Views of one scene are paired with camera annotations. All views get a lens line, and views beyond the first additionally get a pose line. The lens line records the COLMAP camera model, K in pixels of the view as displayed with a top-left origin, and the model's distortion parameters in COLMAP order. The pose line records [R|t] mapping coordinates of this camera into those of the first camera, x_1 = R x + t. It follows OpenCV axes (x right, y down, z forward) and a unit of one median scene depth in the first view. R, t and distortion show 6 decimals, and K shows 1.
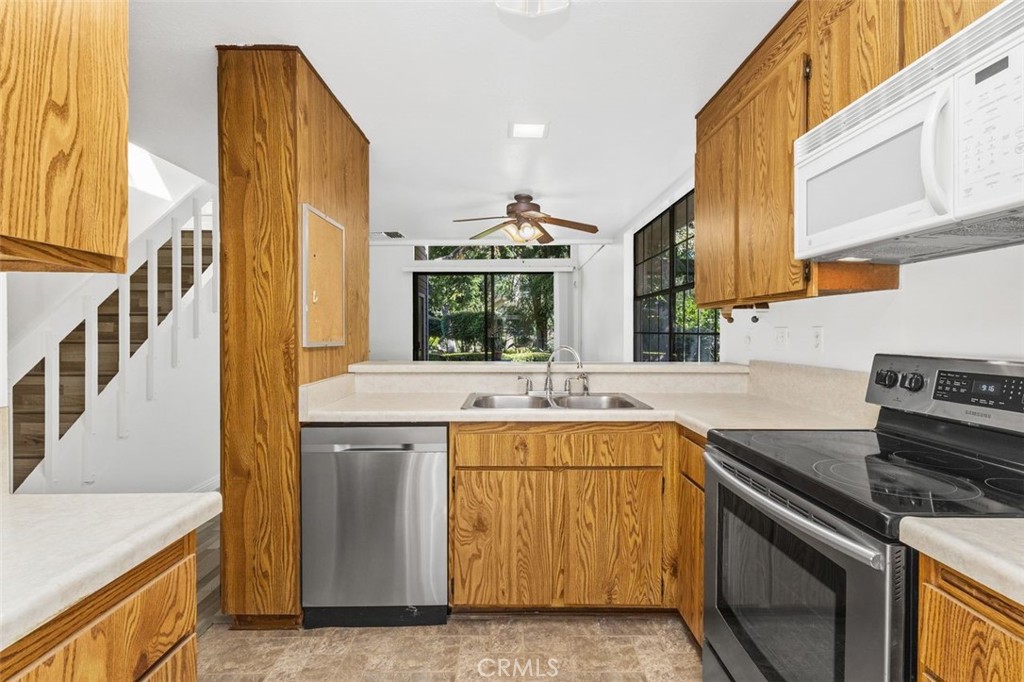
lens RADIAL K [[474.8, 0, 505.1], [0, 474.8, 334.0], [0, 0, 1]] dist [0.009828, -0.001657]
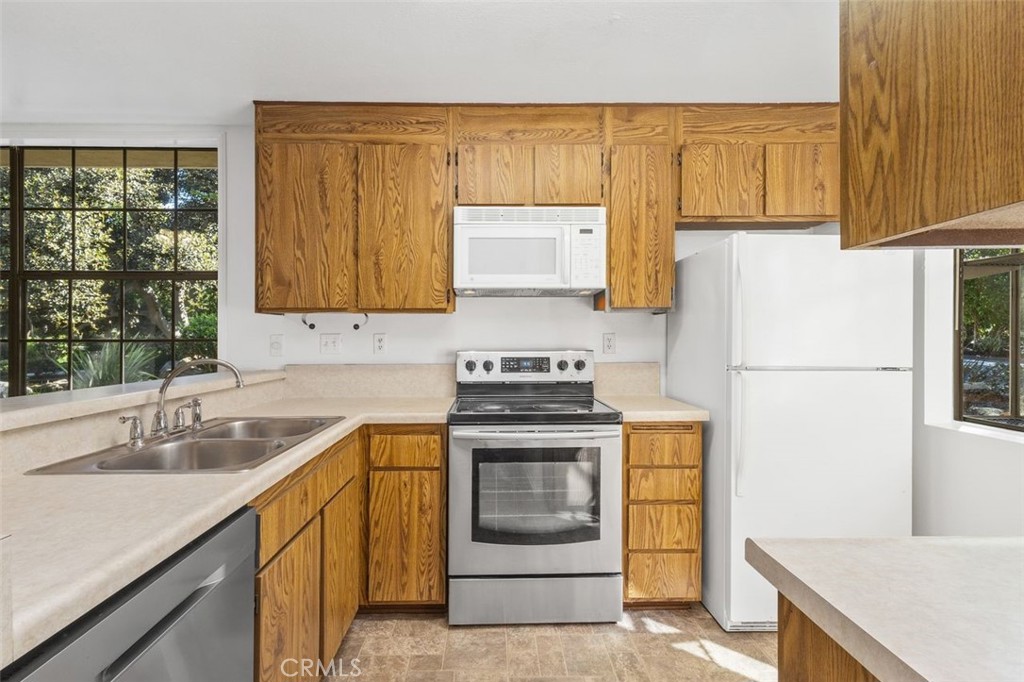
lens RADIAL K [[474.8, 0, 506.0], [0, 474.8, 339.9], [0, 0, 1]] dist [0.009828, -0.001657]
pose [[-0.029726, -0.000723, 0.999558, -0.799854], [0.006126, 0.999981, 0.000905, 0.003297], [-0.999539, 0.006151, -0.029721, 0.834379]]
